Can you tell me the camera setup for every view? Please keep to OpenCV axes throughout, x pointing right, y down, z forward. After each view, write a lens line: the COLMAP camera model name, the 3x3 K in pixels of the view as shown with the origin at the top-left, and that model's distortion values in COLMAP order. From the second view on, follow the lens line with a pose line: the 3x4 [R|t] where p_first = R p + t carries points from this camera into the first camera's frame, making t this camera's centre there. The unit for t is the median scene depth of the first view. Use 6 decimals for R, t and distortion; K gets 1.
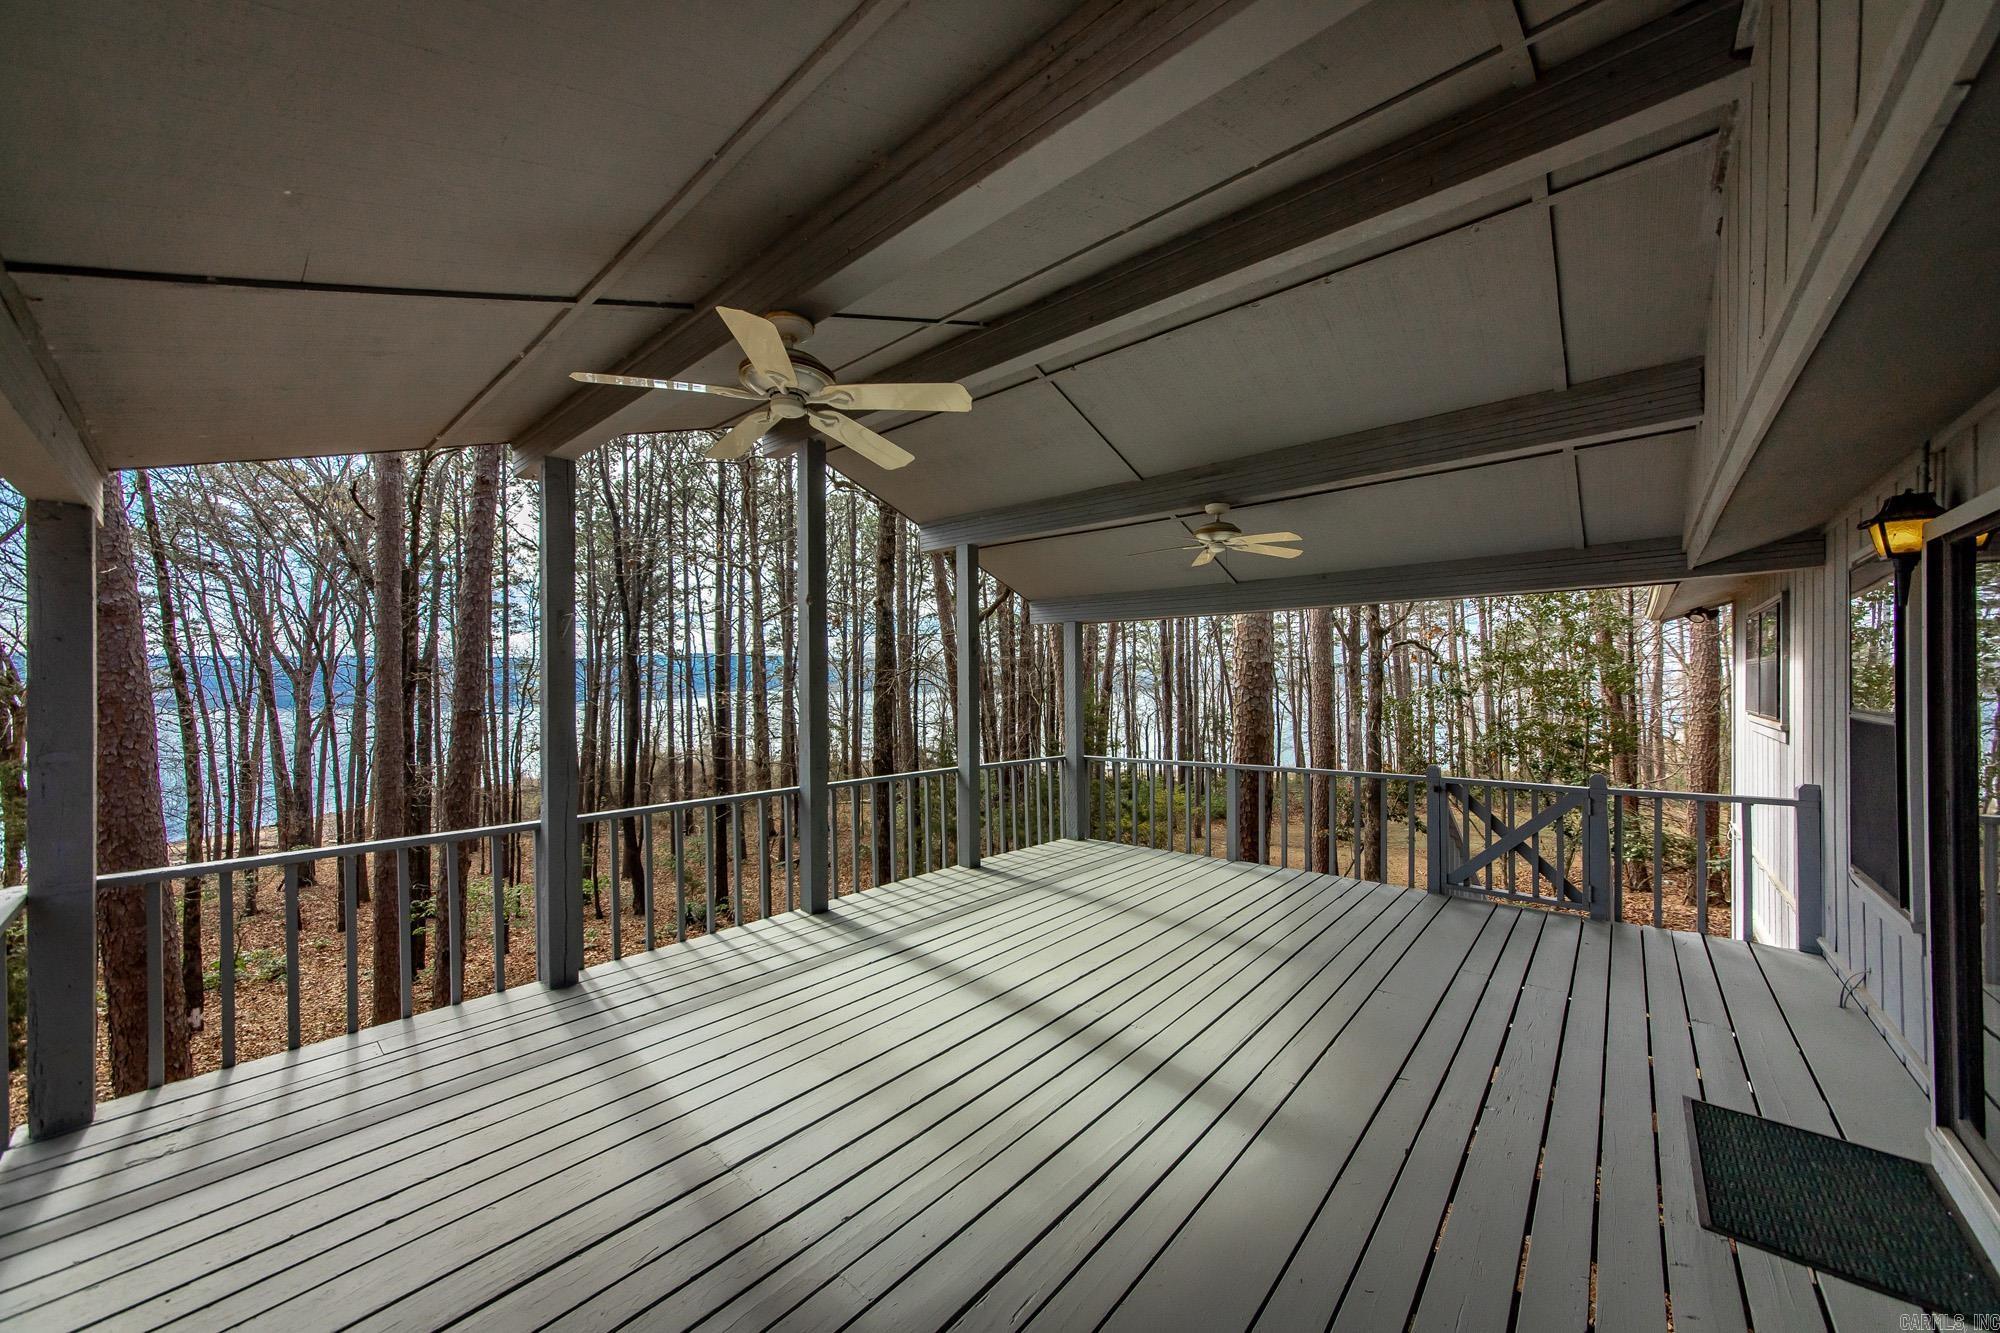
lens RADIAL K [[704.7, 0, 995.2], [0, 704.7, 680.9], [0, 0, 1]] dist [0.000938, 0.000175]
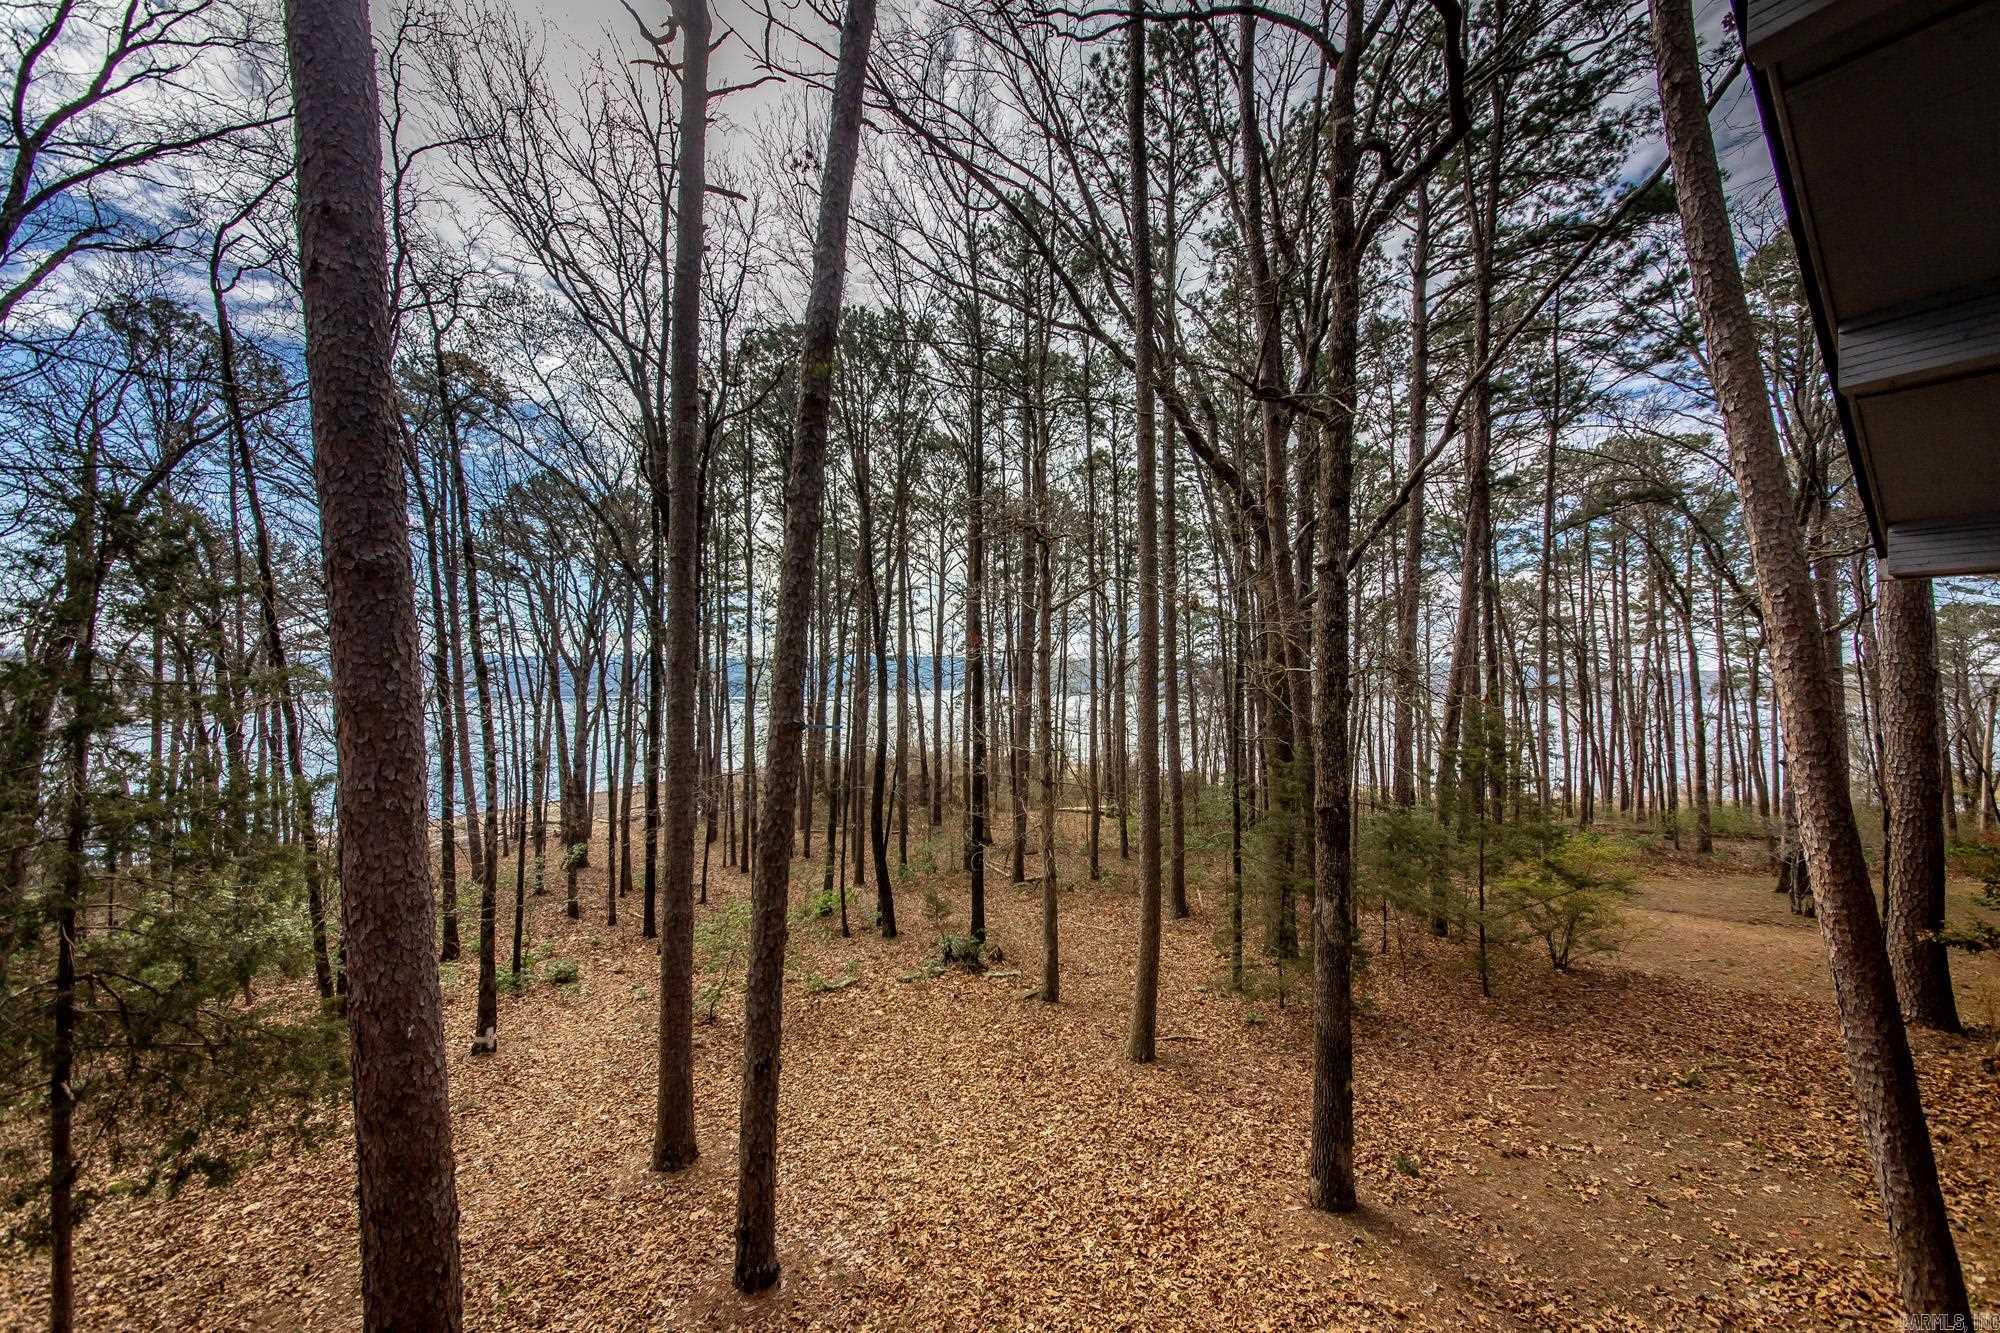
lens RADIAL K [[704.7, 0, 1004.5], [0, 704.7, 656.0], [0, 0, 1]] dist [0.000938, 0.000175]
pose [[0.972547, -0.008441, -0.232554, -0.090250], [0.001066, 0.999493, -0.031818, 0.002737], [0.232704, 0.030696, 0.972063, 0.089058]]
